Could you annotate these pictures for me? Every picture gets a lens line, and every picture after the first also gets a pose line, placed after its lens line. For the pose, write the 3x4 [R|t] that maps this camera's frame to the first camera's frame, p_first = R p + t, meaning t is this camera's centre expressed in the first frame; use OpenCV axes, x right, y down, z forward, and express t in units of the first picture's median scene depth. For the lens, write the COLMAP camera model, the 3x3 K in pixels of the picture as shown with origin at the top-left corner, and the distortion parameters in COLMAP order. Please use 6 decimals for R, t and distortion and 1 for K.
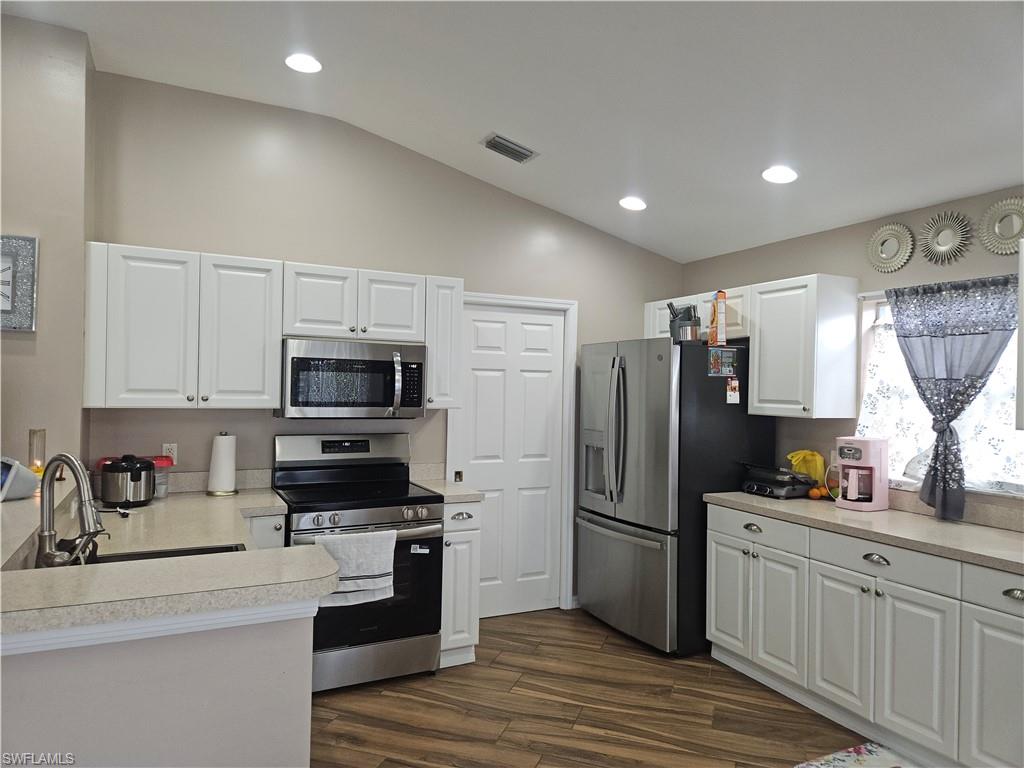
lens RADIAL K [[683.3, 0, 513.8], [0, 683.3, 388.1], [0, 0, 1]] dist [0.076989, -0.061922]
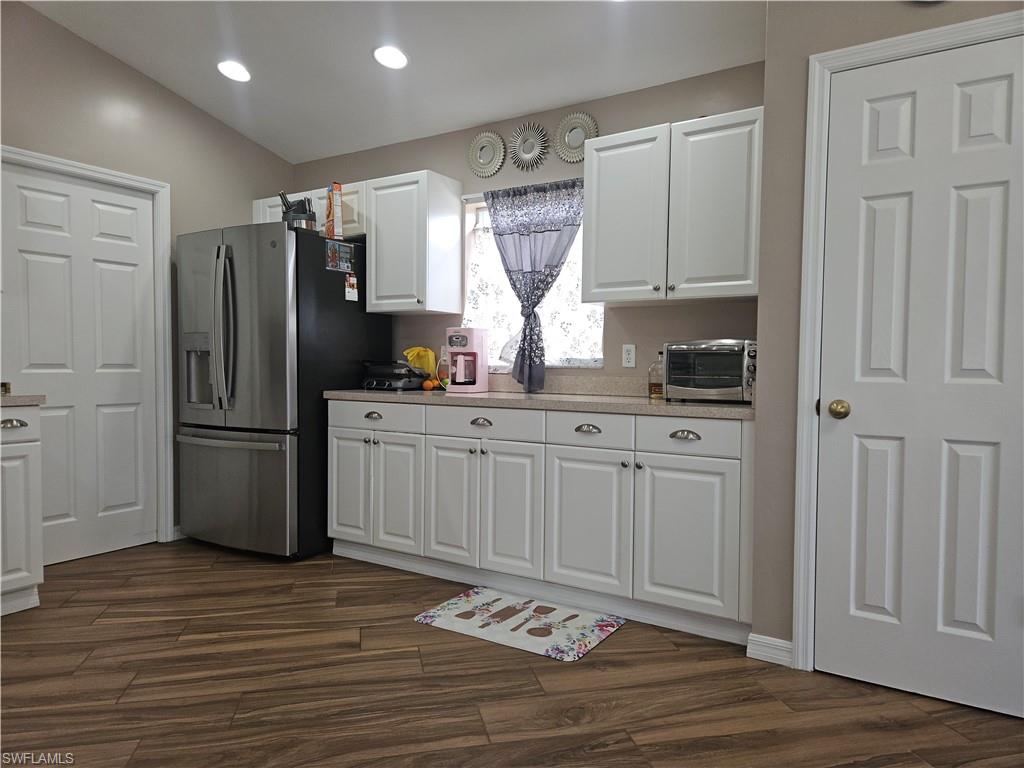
lens RADIAL K [[683.3, 0, 509.4], [0, 683.3, 391.3], [0, 0, 1]] dist [0.076989, -0.061922]
pose [[0.854941, -0.032027, 0.517735, -0.002036], [0.007146, 0.998725, 0.049981, 0.116831], [-0.518676, -0.039031, 0.854080, 0.040961]]
